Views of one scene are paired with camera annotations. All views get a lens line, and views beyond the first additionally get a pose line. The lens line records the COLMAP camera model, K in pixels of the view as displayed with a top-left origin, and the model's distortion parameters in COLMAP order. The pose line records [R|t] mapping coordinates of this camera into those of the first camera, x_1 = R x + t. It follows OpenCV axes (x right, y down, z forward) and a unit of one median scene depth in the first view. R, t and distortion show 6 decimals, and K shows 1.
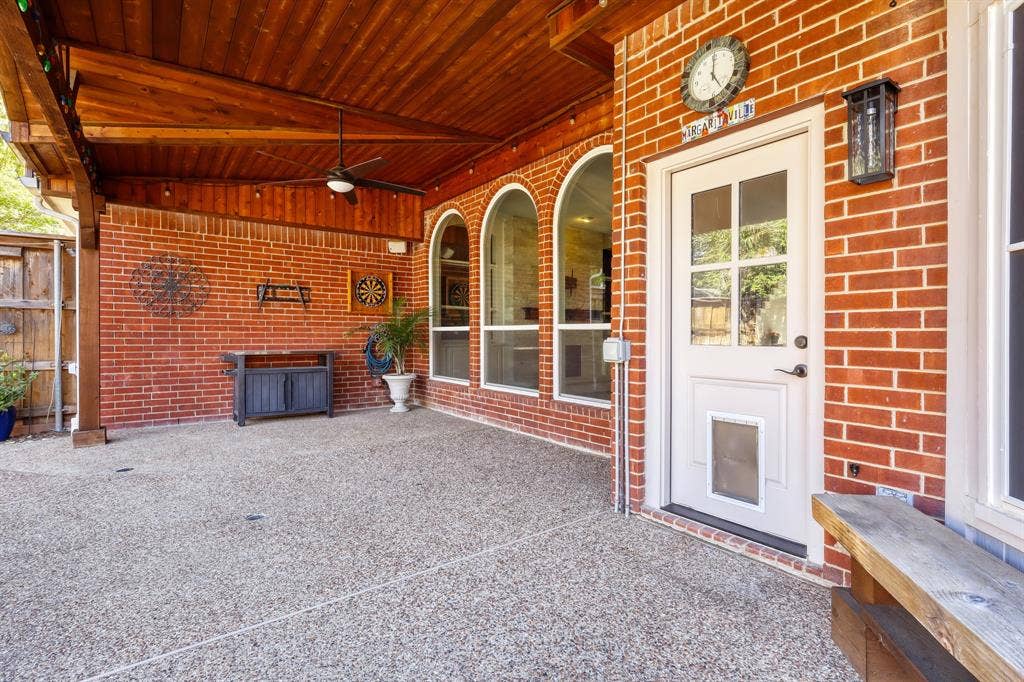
lens RADIAL K [[473.8, 0, 512.0], [0, 473.8, 341.0], [0, 0, 1]] dist [-0.000492, -0.000023]
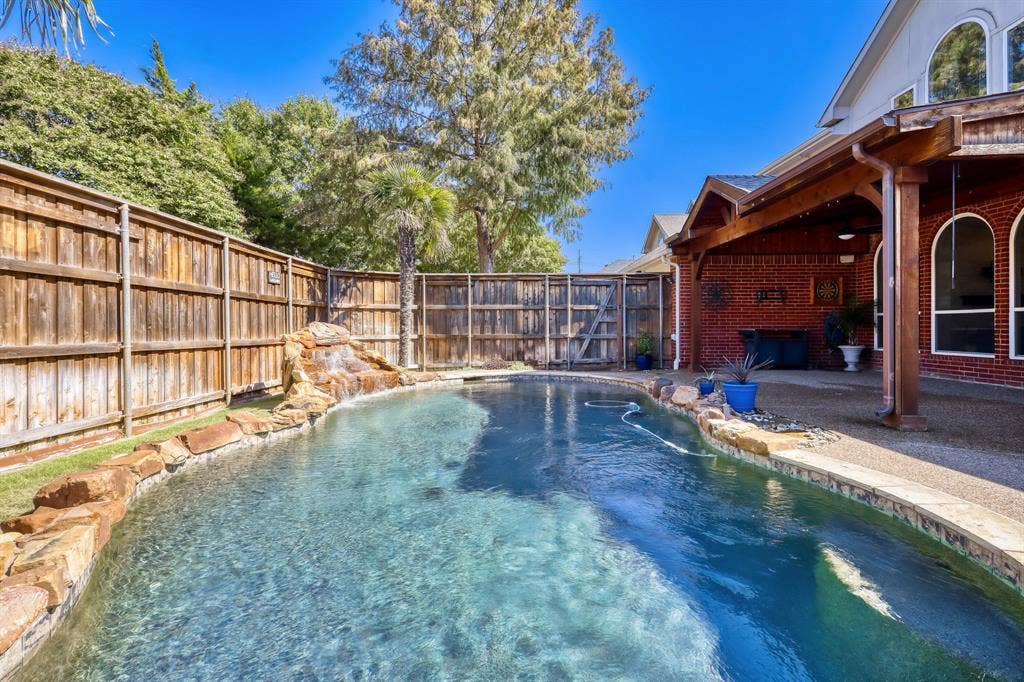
lens RADIAL K [[478.0, 0, 512.4], [0, 478.0, 333.6], [0, 0, 1]] dist [0.000652, 0.000301]
pose [[0.797191, 0.000473, -0.603727, -0.218733], [0.001020, 0.999997, 0.002131, 0.034991], [0.603727, -0.002315, 0.797188, -0.996951]]
